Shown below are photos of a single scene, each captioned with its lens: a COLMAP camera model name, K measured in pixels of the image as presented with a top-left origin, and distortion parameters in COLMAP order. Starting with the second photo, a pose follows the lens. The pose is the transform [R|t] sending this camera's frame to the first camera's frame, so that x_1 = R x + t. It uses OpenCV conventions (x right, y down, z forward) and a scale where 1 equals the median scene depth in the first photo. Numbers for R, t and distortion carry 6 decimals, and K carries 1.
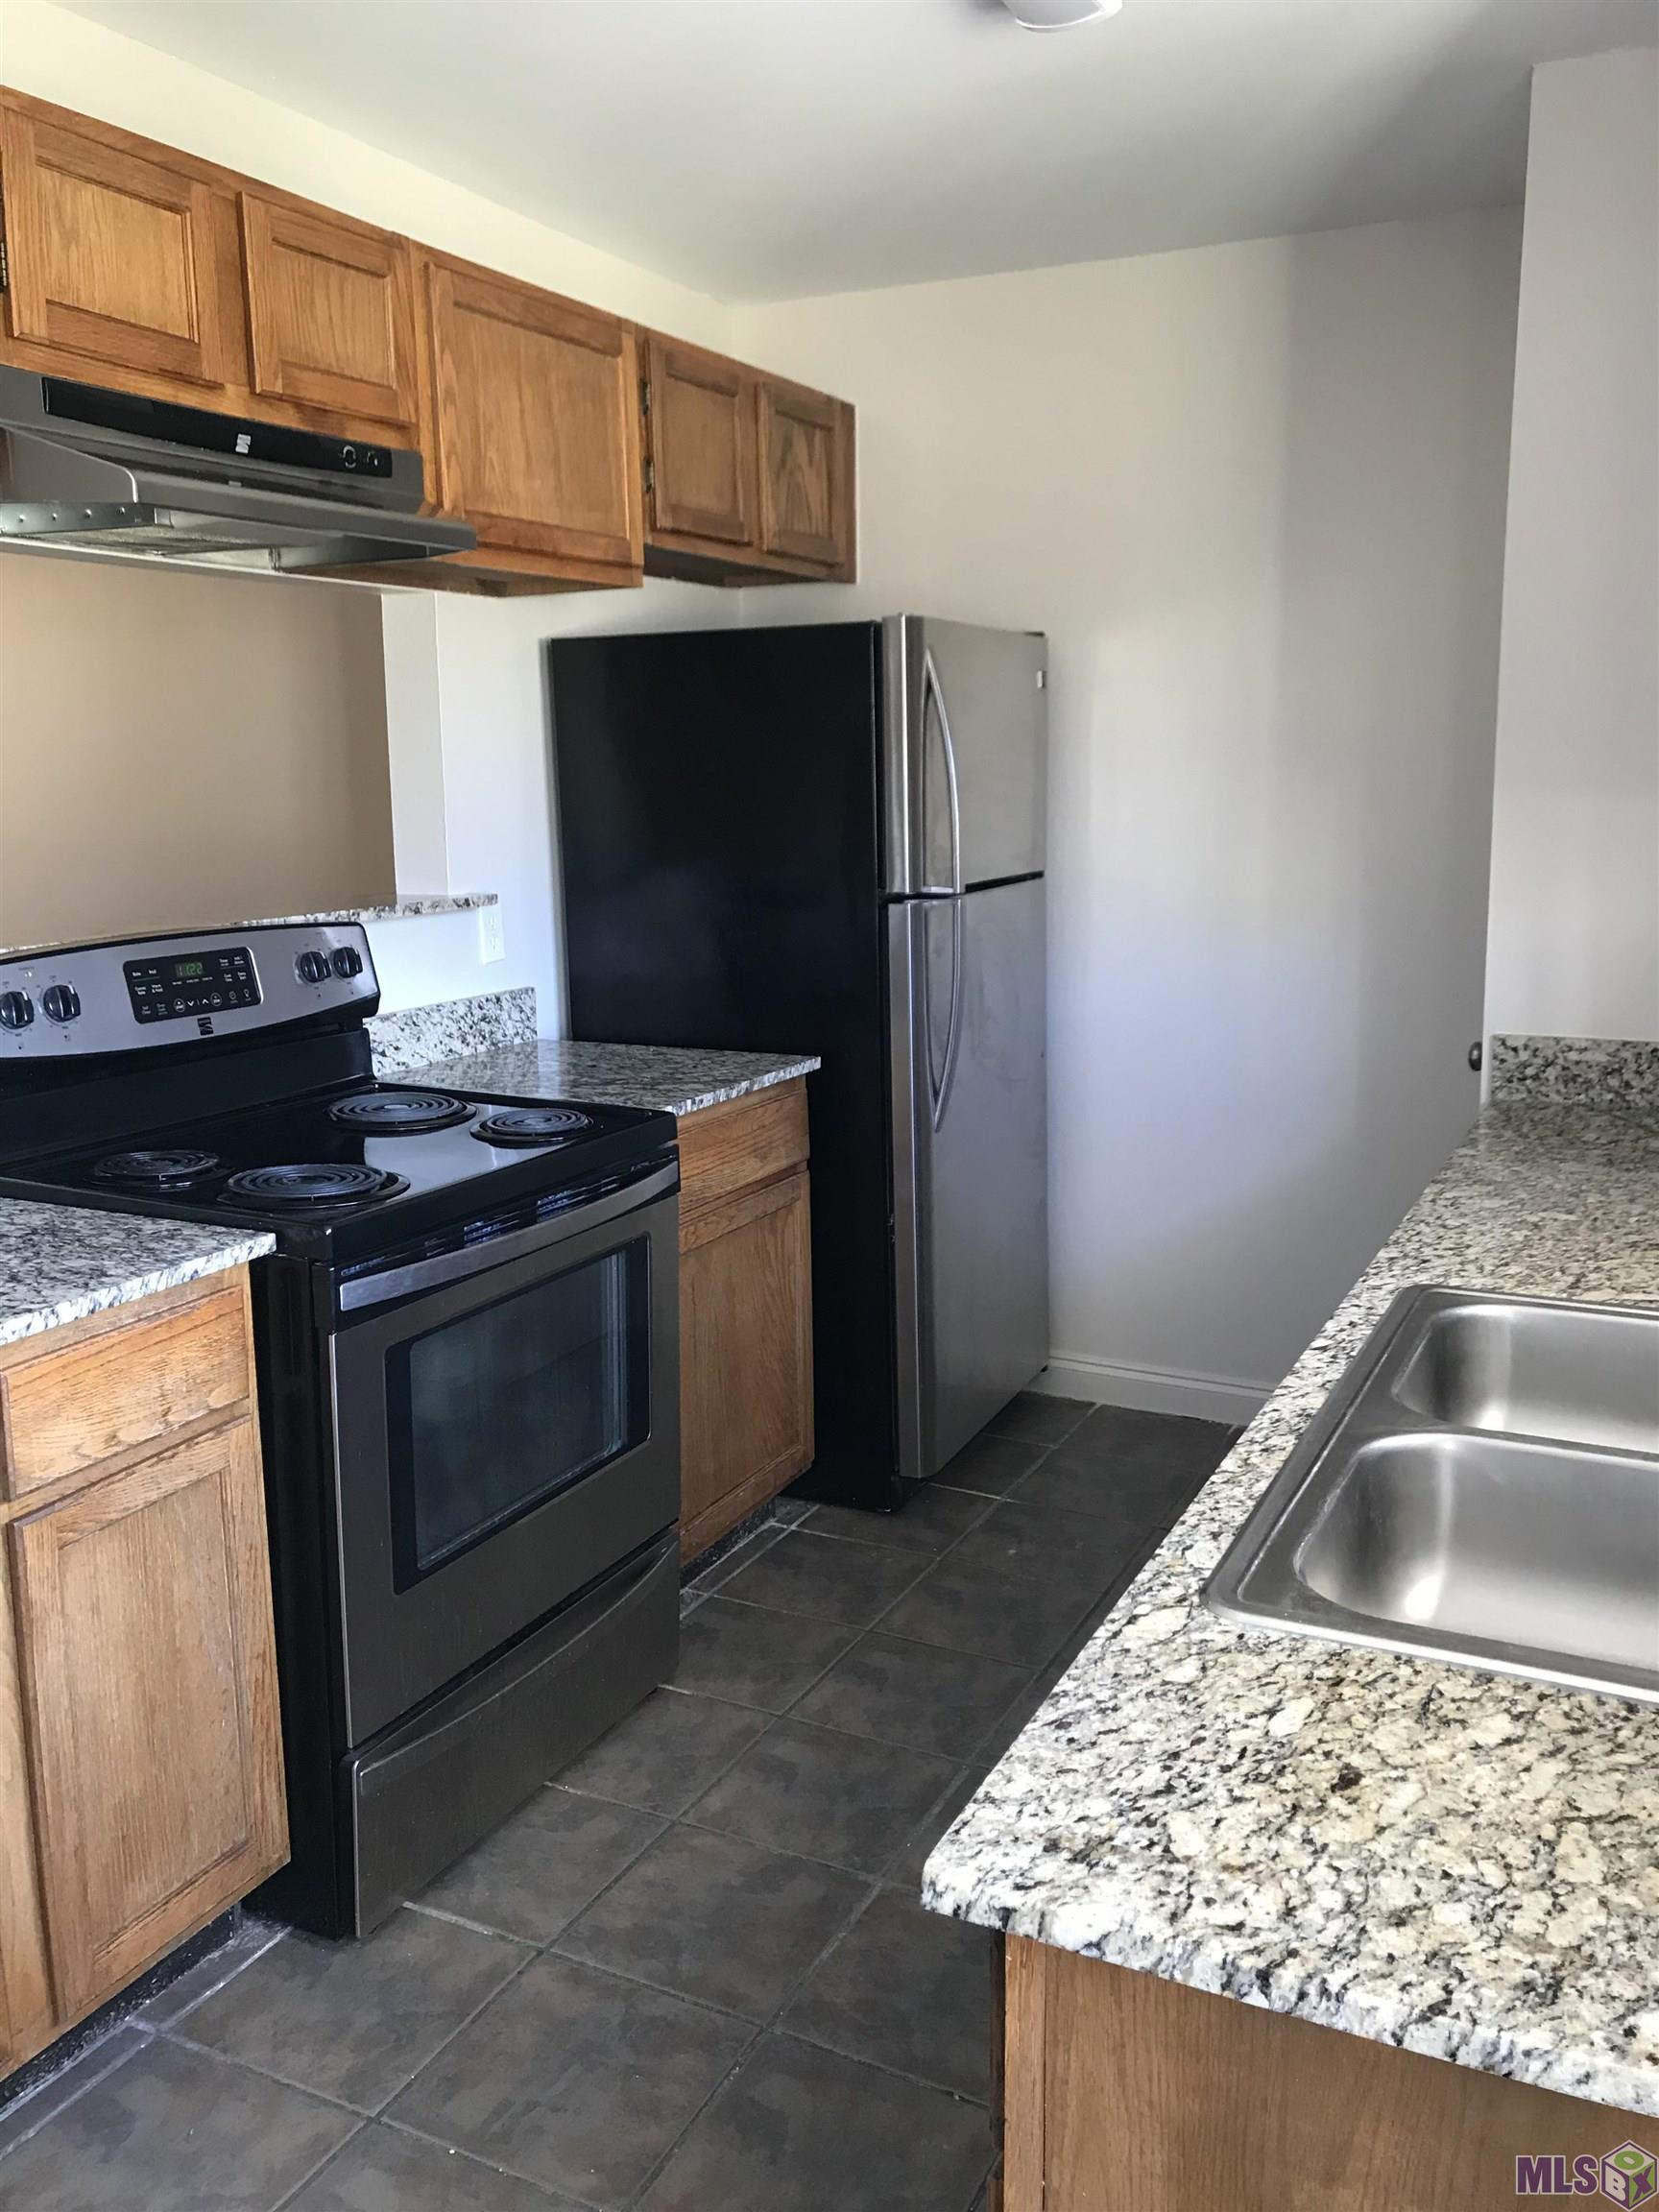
lens RADIAL K [[1842.6, 0, 829.5], [0, 1842.6, 1106.0], [0, 0, 1]] dist [0.011318, 0.012750]
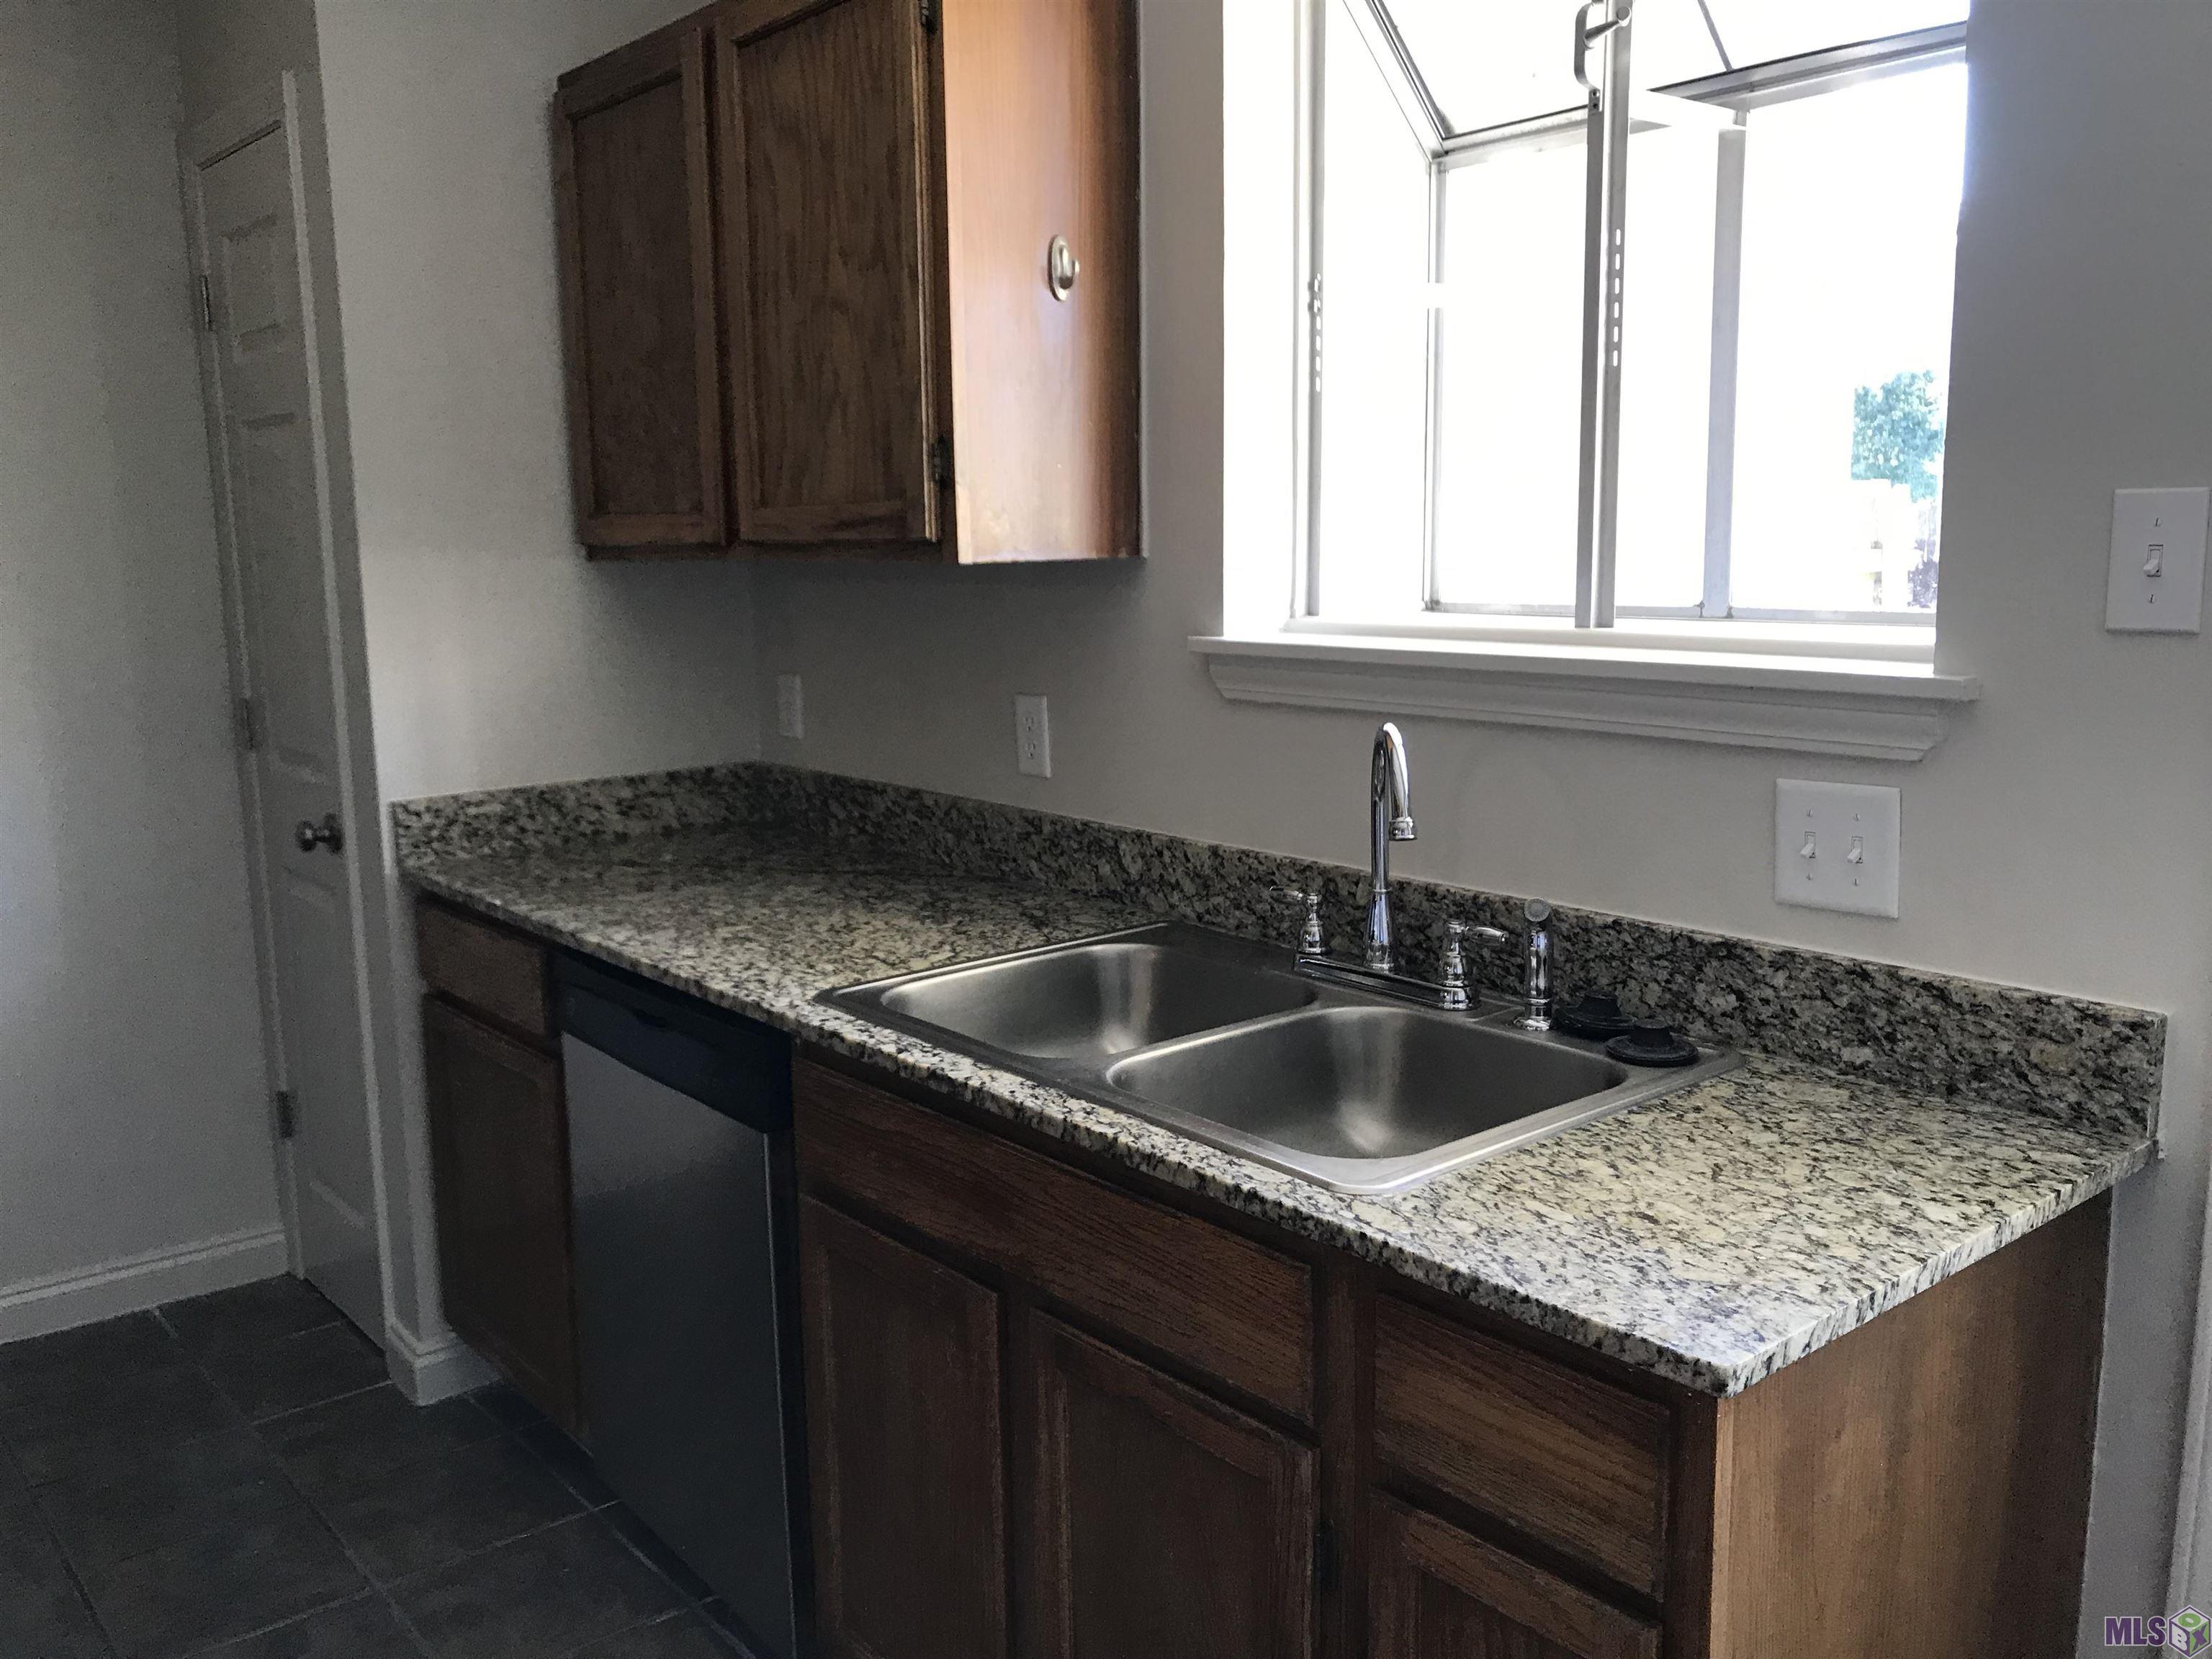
lens RADIAL K [[1827.6, 0, 1106.0], [0, 1827.6, 829.5], [0, 0, 1]] dist [-0.034308, 0.003883]
pose [[0.420900, -0.146957, 0.895124, -0.737012], [0.182312, 0.980359, 0.075225, -0.060411], [-0.888597, 0.131529, 0.439426, 0.519671]]
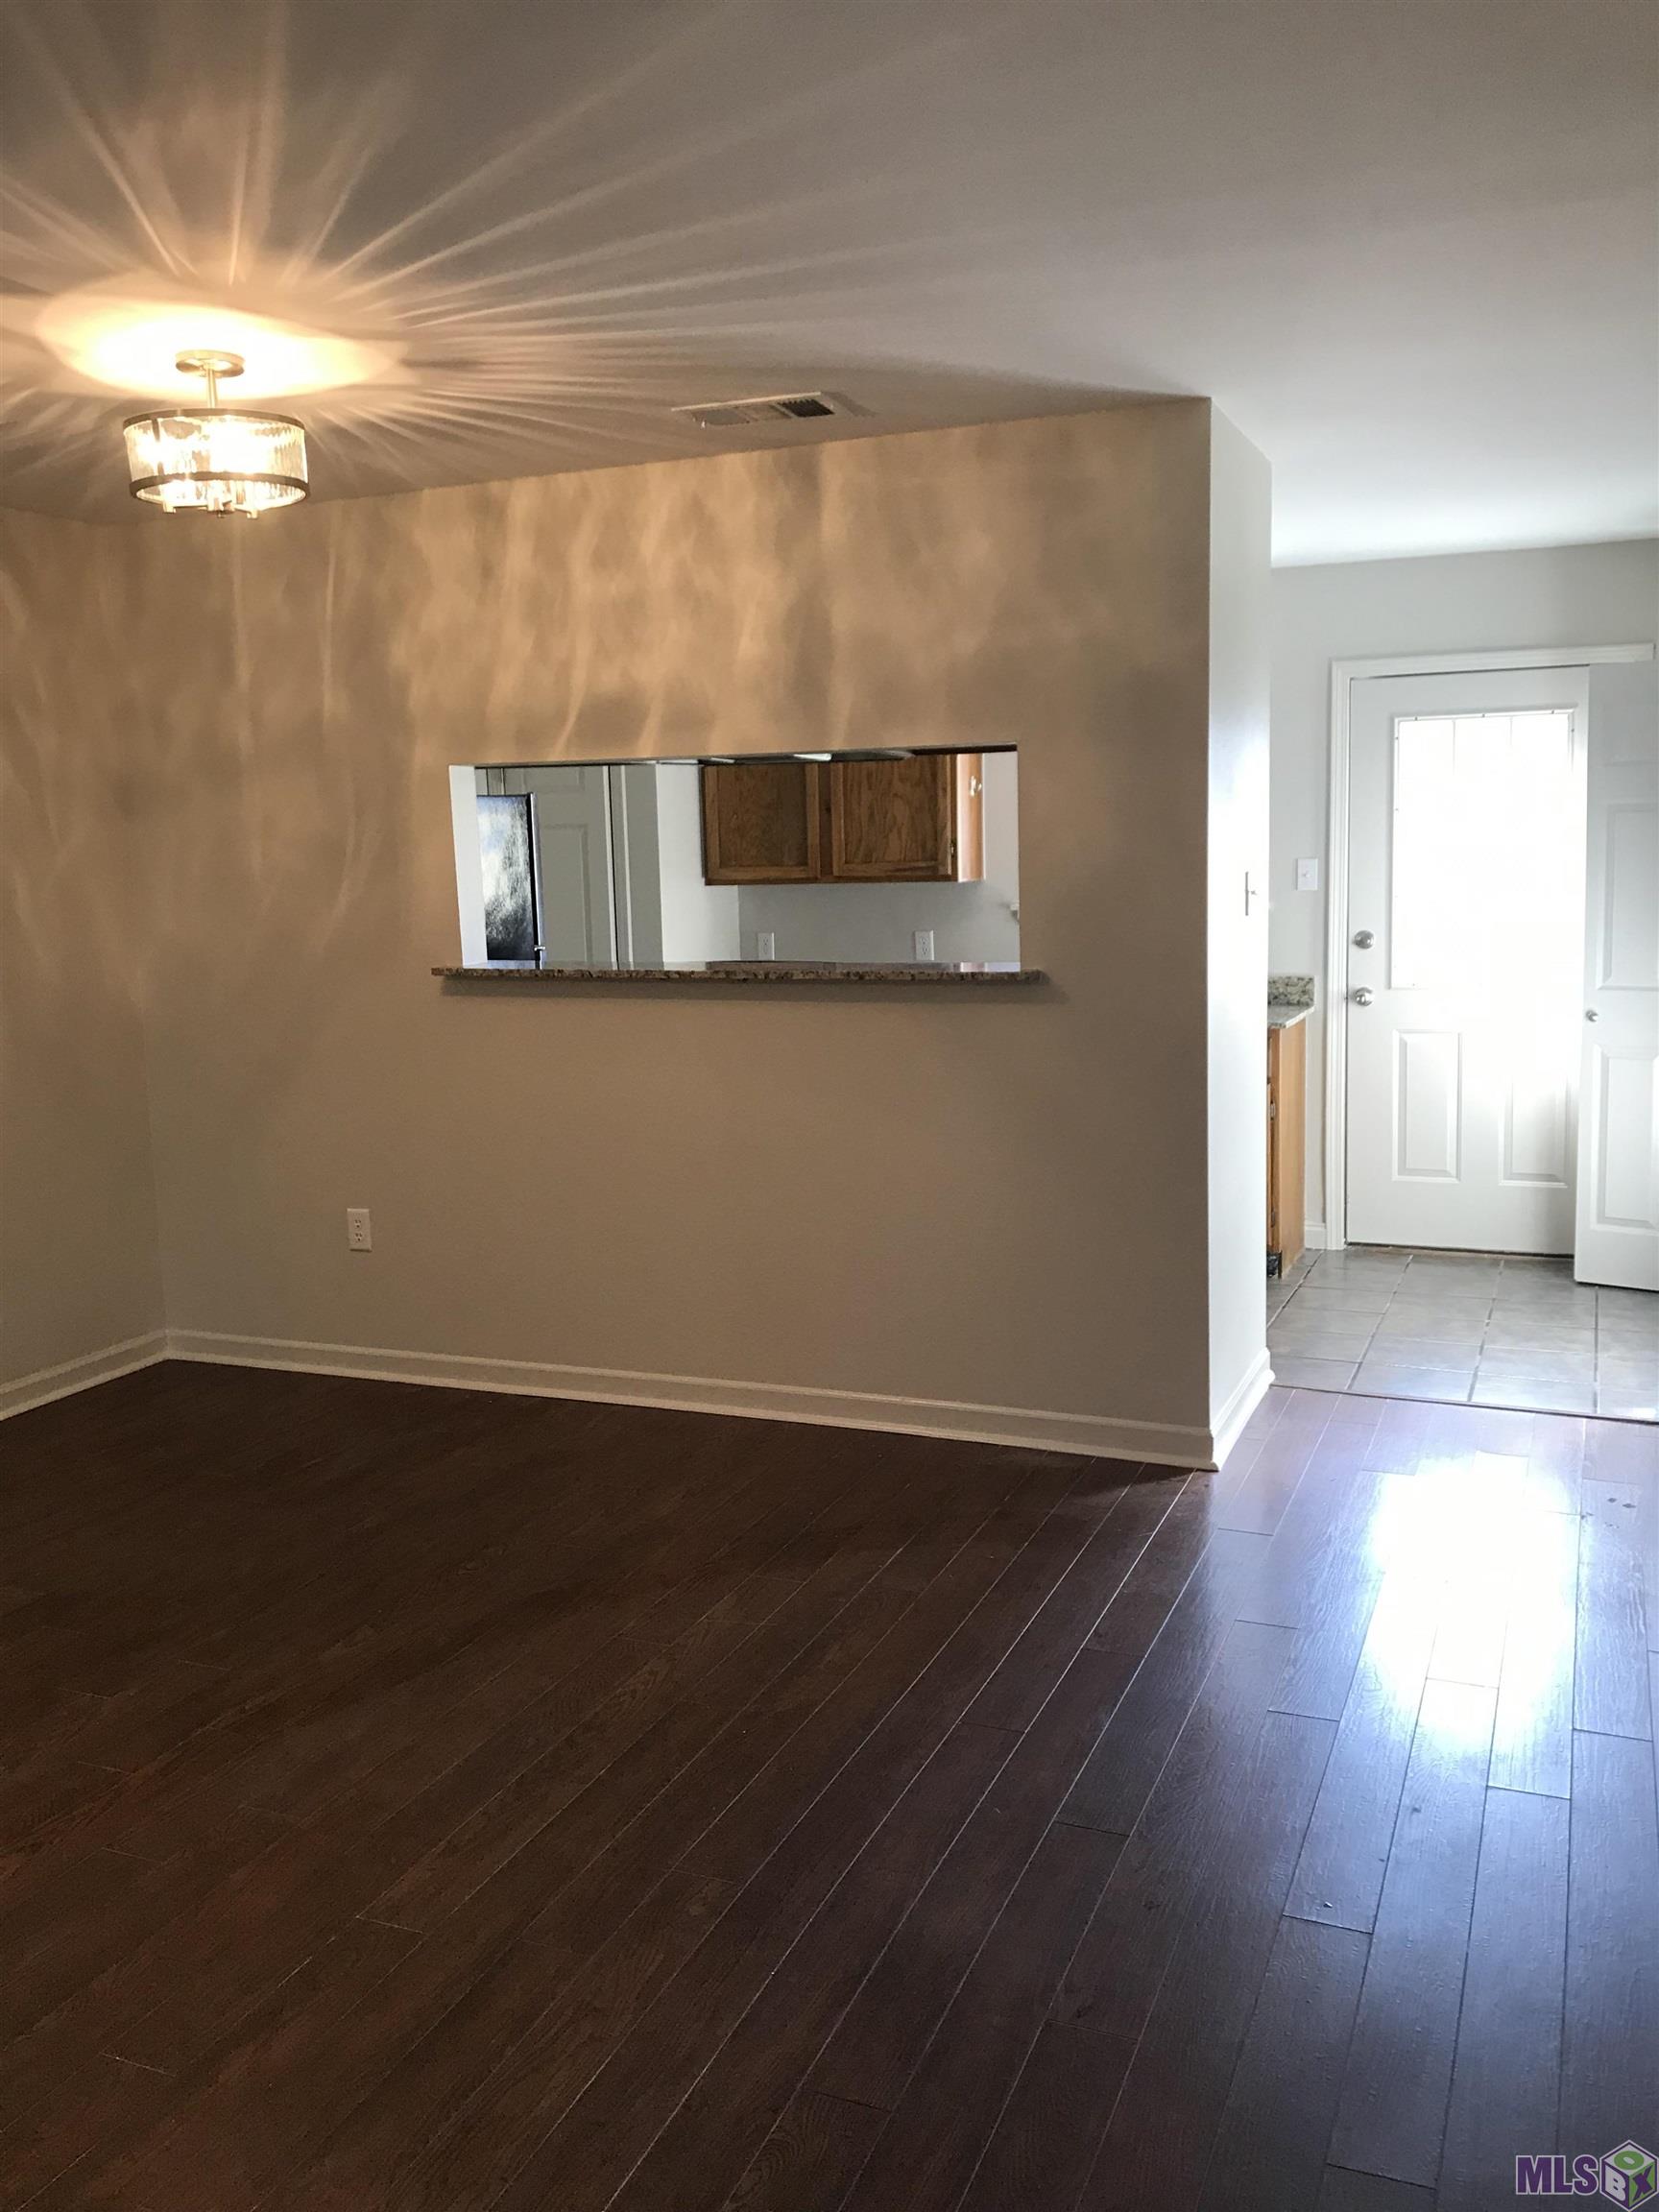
lens RADIAL K [[1827.6, 0, 829.5], [0, 1827.6, 1106.0], [0, 0, 1]] dist [-0.034308, 0.003883]
pose [[-0.058626, -0.132333, 0.989470, -4.050441], [0.213798, 0.966512, 0.141930, -0.362155], [-0.975117, 0.219868, -0.028370, 1.831455]]
